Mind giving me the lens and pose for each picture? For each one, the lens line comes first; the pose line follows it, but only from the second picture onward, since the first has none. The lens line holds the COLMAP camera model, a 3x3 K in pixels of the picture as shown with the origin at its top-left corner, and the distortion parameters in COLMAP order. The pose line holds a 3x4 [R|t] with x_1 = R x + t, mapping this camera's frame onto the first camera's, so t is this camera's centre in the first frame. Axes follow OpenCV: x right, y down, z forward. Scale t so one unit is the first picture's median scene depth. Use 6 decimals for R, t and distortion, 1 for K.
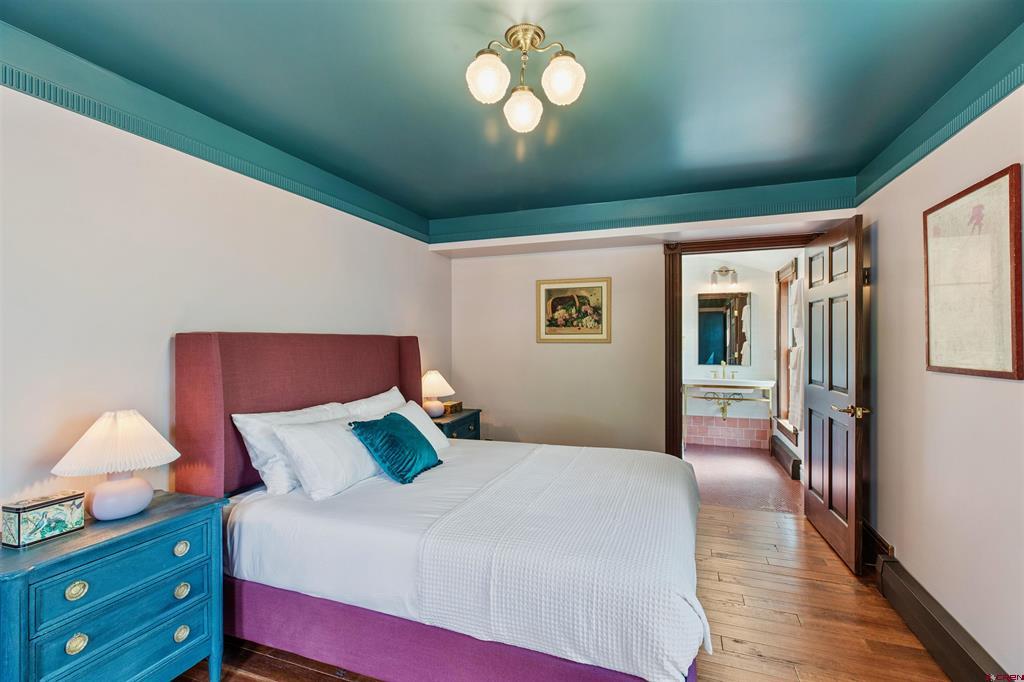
lens RADIAL K [[456.5, 0, 511.5], [0, 456.5, 347.8], [0, 0, 1]] dist [-0.000017, -0.000008]
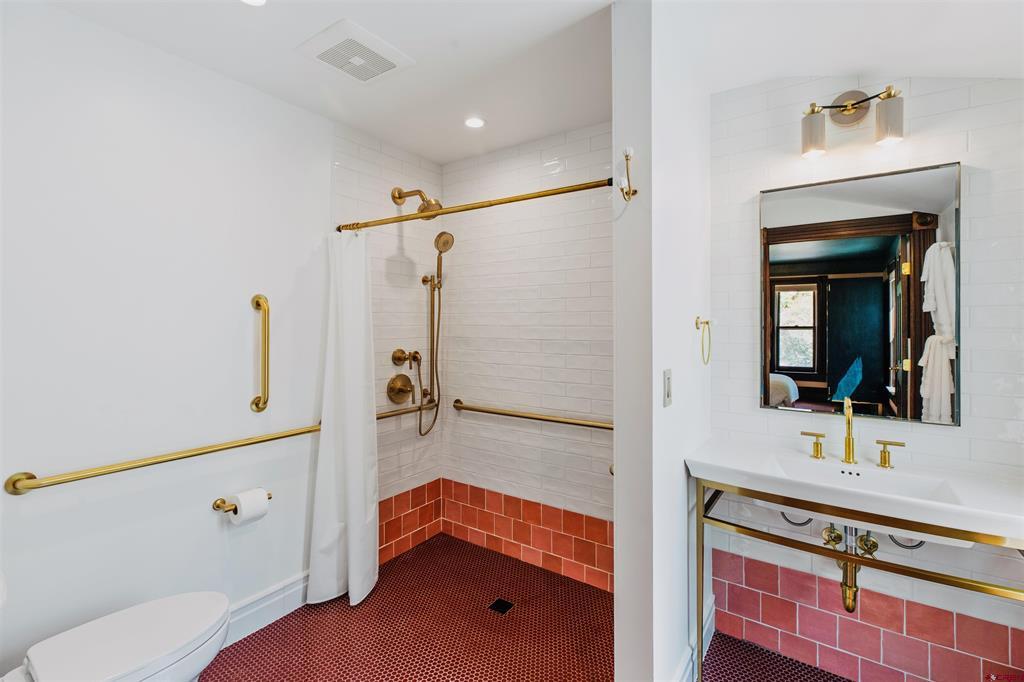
lens RADIAL K [[456.5, 0, 511.9], [0, 456.5, 337.9], [0, 0, 1]] dist [-0.000017, -0.000008]
pose [[0.964411, 0.000910, -0.264407, 0.268578], [-0.000559, 0.999999, 0.001406, -0.011723], [0.264408, -0.001208, 0.964410, 0.529296]]
